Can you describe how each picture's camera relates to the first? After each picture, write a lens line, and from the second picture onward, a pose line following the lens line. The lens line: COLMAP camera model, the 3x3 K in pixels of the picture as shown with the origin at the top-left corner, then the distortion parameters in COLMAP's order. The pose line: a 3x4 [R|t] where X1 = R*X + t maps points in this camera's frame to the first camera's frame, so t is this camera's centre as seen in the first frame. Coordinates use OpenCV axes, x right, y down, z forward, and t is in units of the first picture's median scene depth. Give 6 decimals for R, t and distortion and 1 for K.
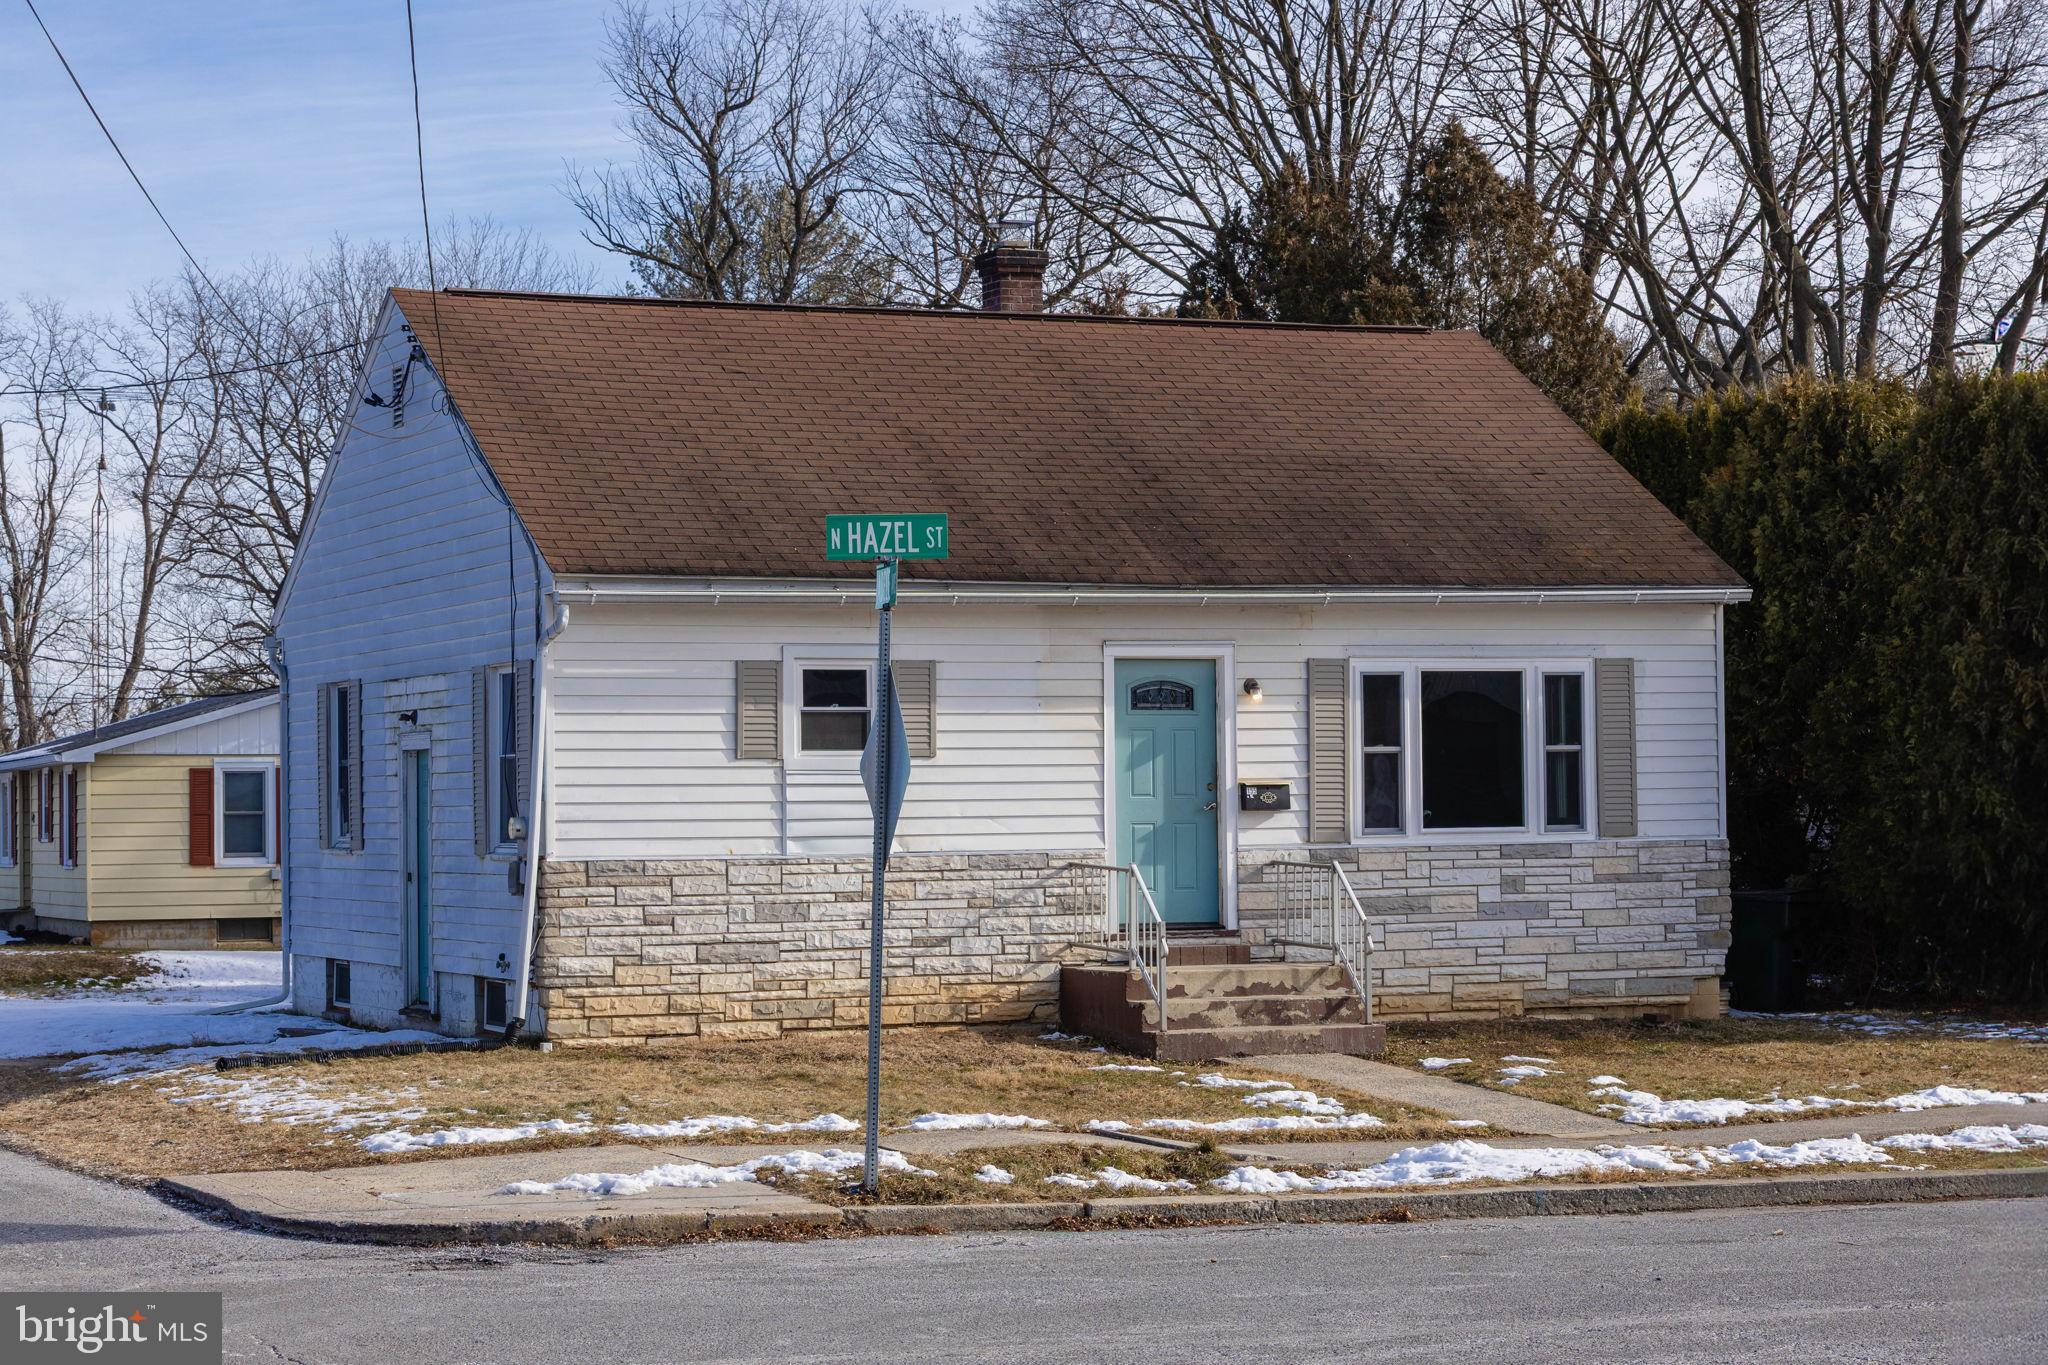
lens RADIAL K [[4336.5, 0, 1024.0], [0, 4336.5, 682.5], [0, 0, 1]] dist [-0.095864, 0.399871]
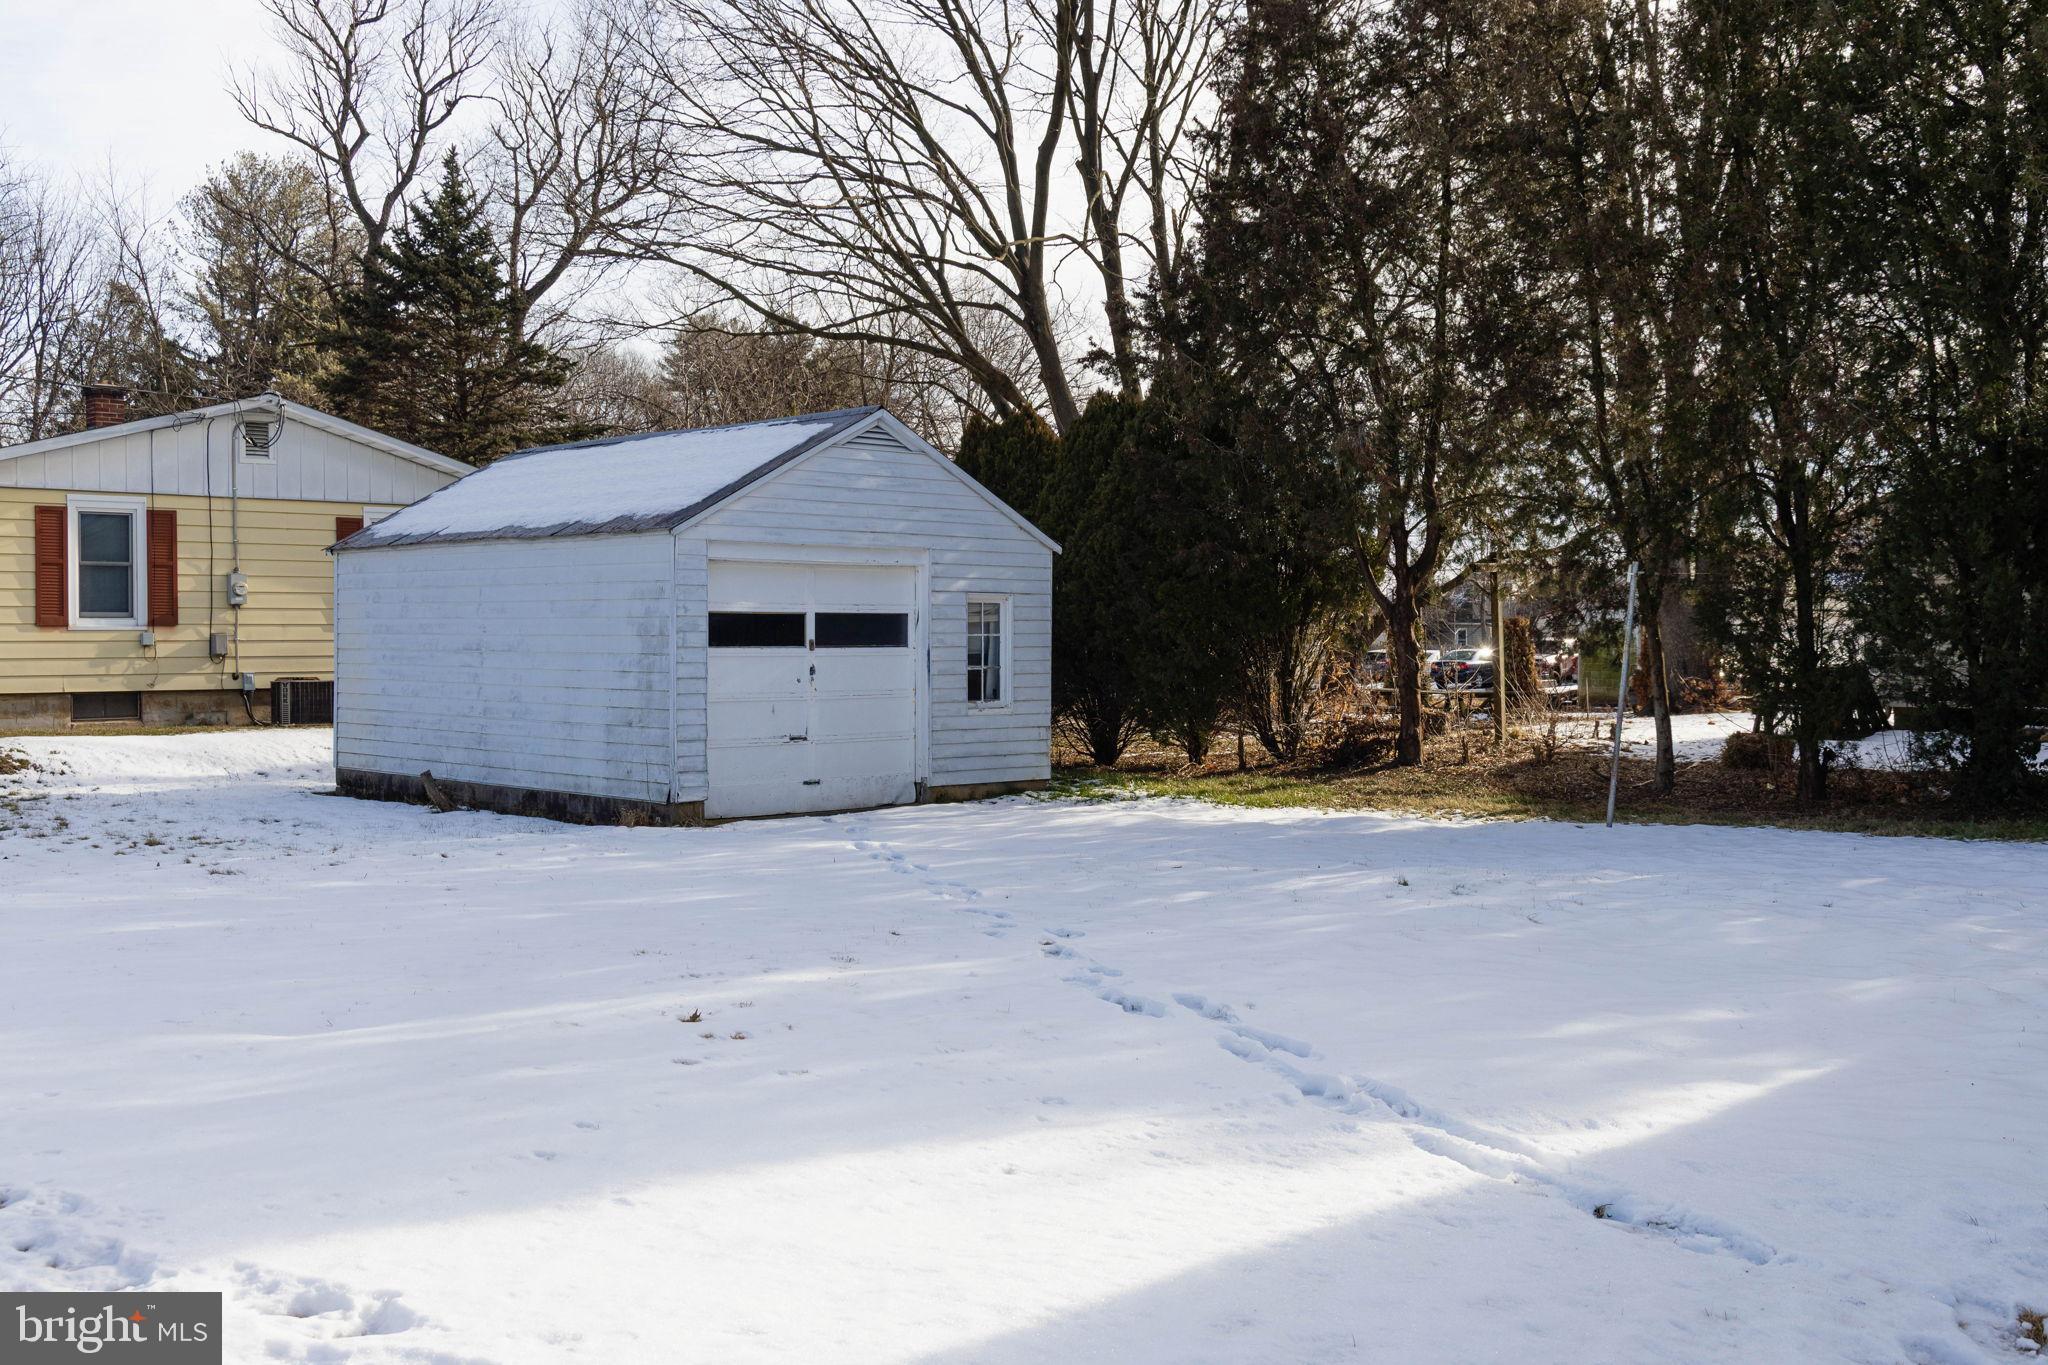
lens RADIAL K [[2064.7, 0, 1024.0], [0, 2064.7, 682.5], [0, 0, 1]] dist [-0.003397, -0.001501]
pose [[0.931121, 0.007630, 0.364630, -0.313173], [-0.029412, 0.998096, 0.054223, 0.051340], [-0.363522, -0.061213, 0.929572, 1.116363]]
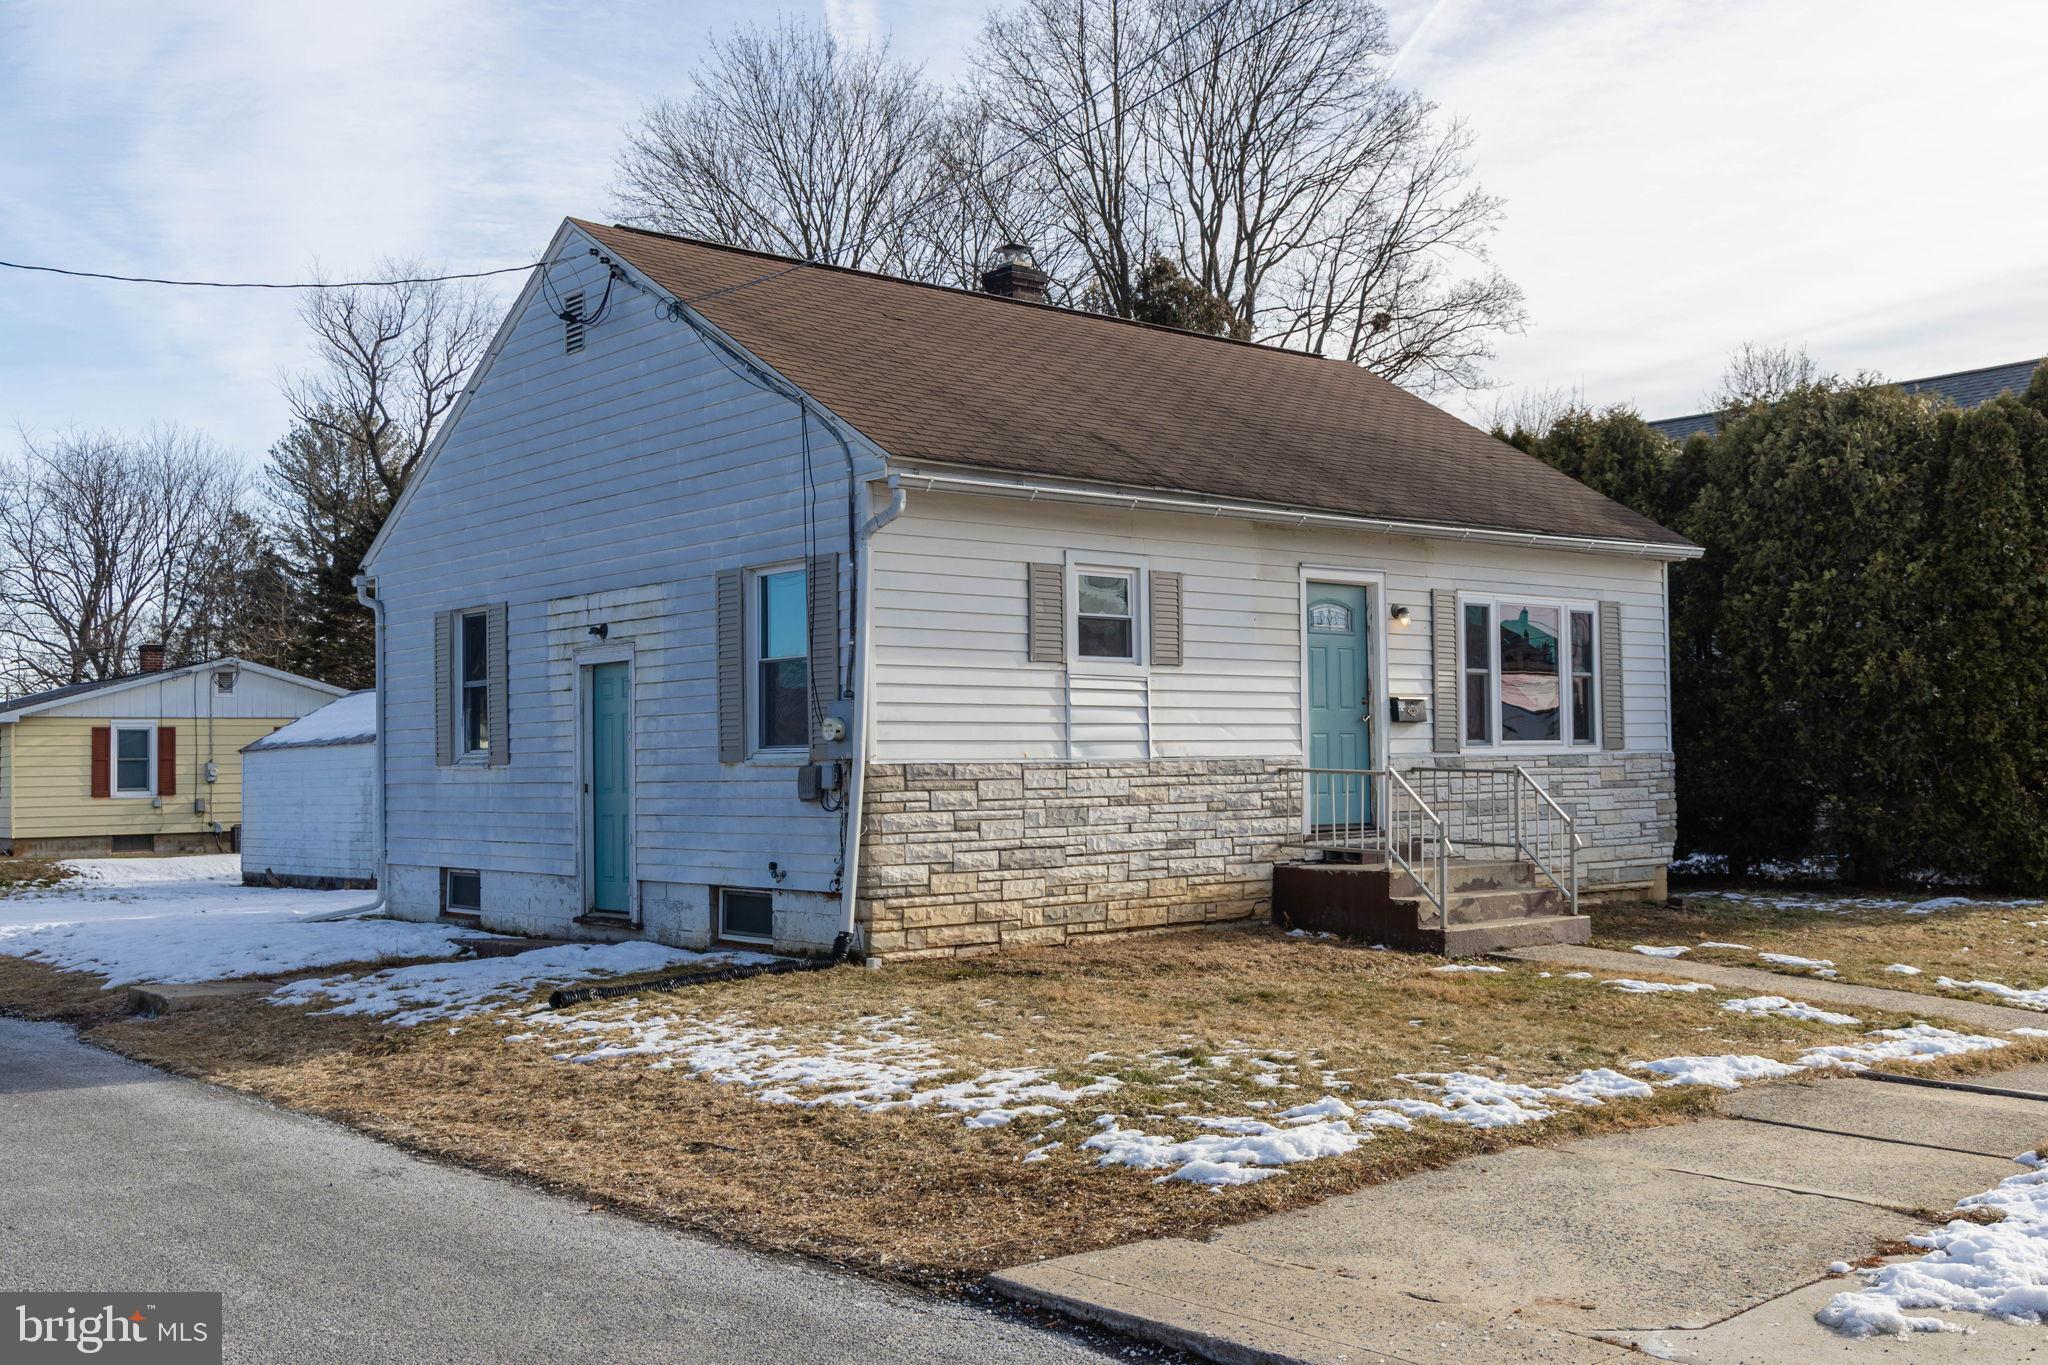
lens RADIAL K [[2064.7, 0, 1024.0], [0, 2064.7, 682.5], [0, 0, 1]] dist [-0.003397, -0.001501]
pose [[0.954571, 0.010339, 0.297804, -0.203119], [-0.005401, 0.999834, -0.017402, 0.029906], [-0.297935, 0.015003, 0.954468, 0.538690]]
